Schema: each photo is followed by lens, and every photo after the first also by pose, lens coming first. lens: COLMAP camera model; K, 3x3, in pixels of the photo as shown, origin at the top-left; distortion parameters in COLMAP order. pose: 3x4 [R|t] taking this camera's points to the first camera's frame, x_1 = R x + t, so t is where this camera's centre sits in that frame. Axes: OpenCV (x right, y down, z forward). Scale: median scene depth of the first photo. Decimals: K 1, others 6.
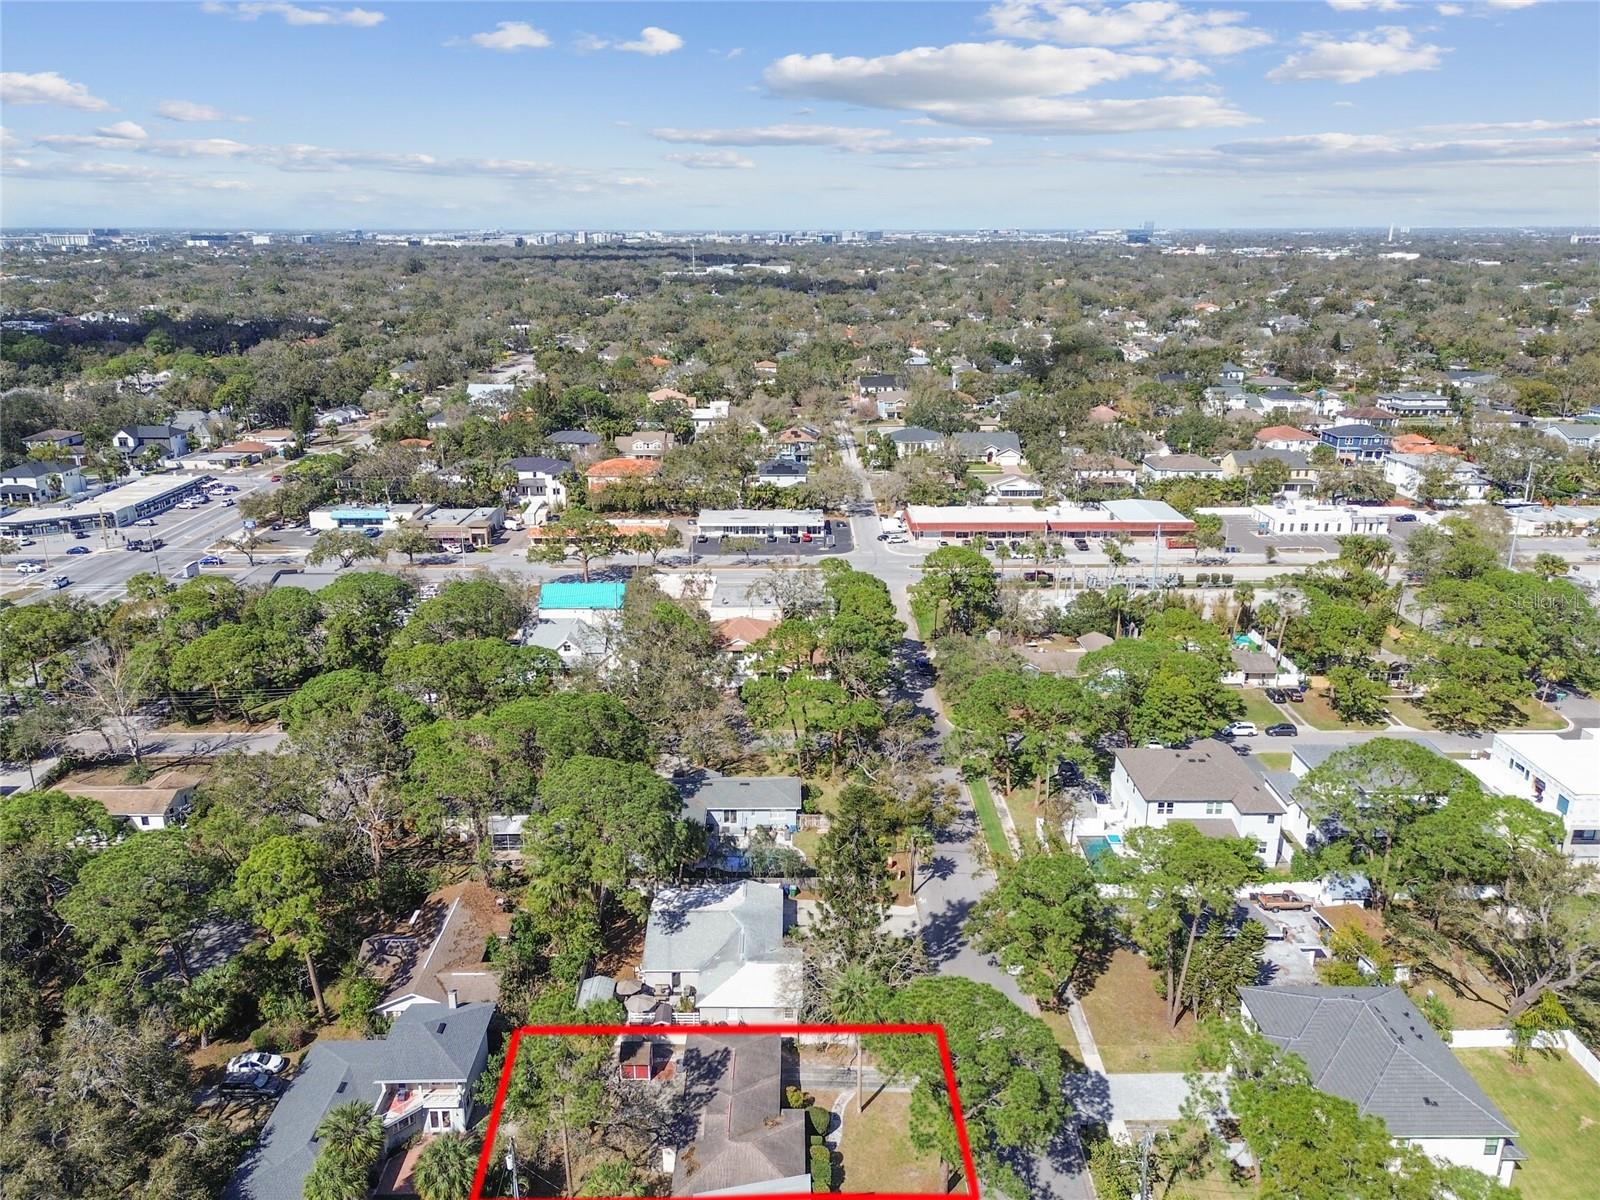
lens RADIAL K [[1309.2, 0, 803.9], [0, 1309.2, 561.0], [0, 0, 1]] dist [0.094149, -0.141981]
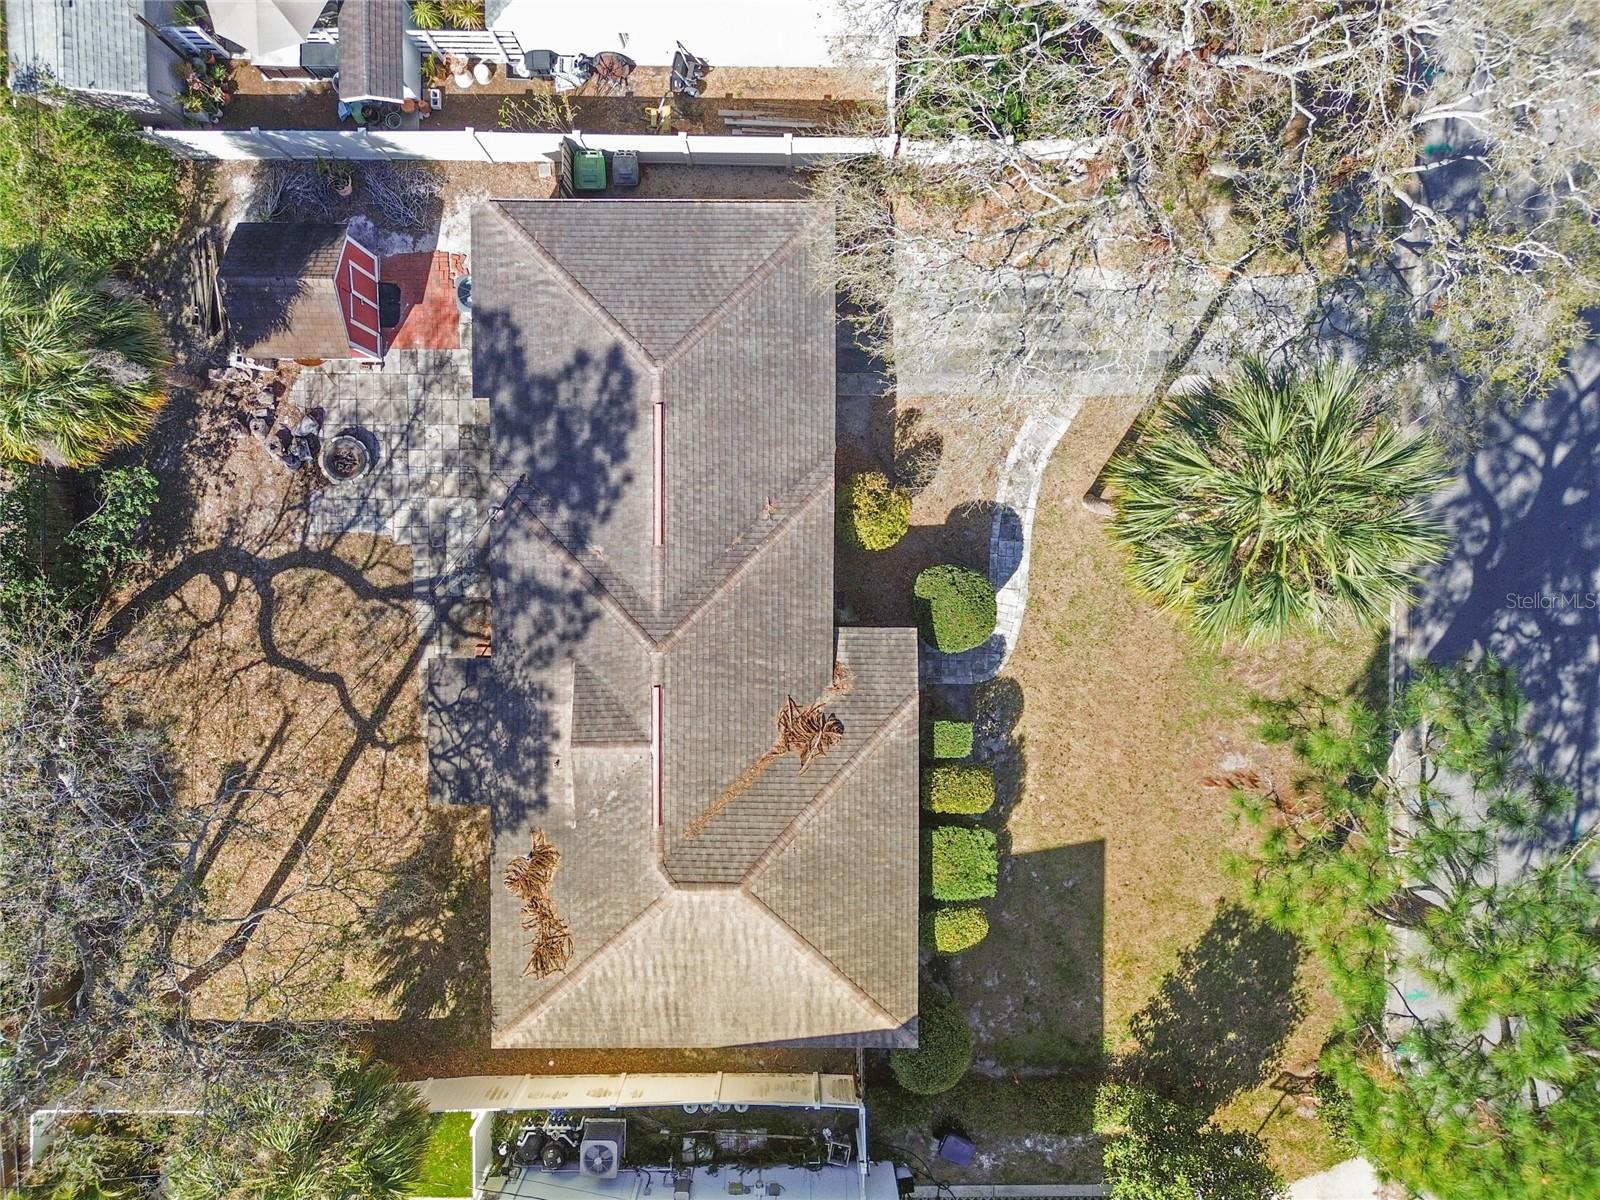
lens RADIAL K [[1147.9, 0, 800.0], [0, 1147.9, 600.0], [0, 0, 1]] dist [0.017585, 0.000478]
pose [[0.999961, 0.007143, 0.005171, -0.022198], [-0.006528, 0.205468, 0.978642, 0.141158], [0.005928, -0.978638, 0.205507, 0.802953]]
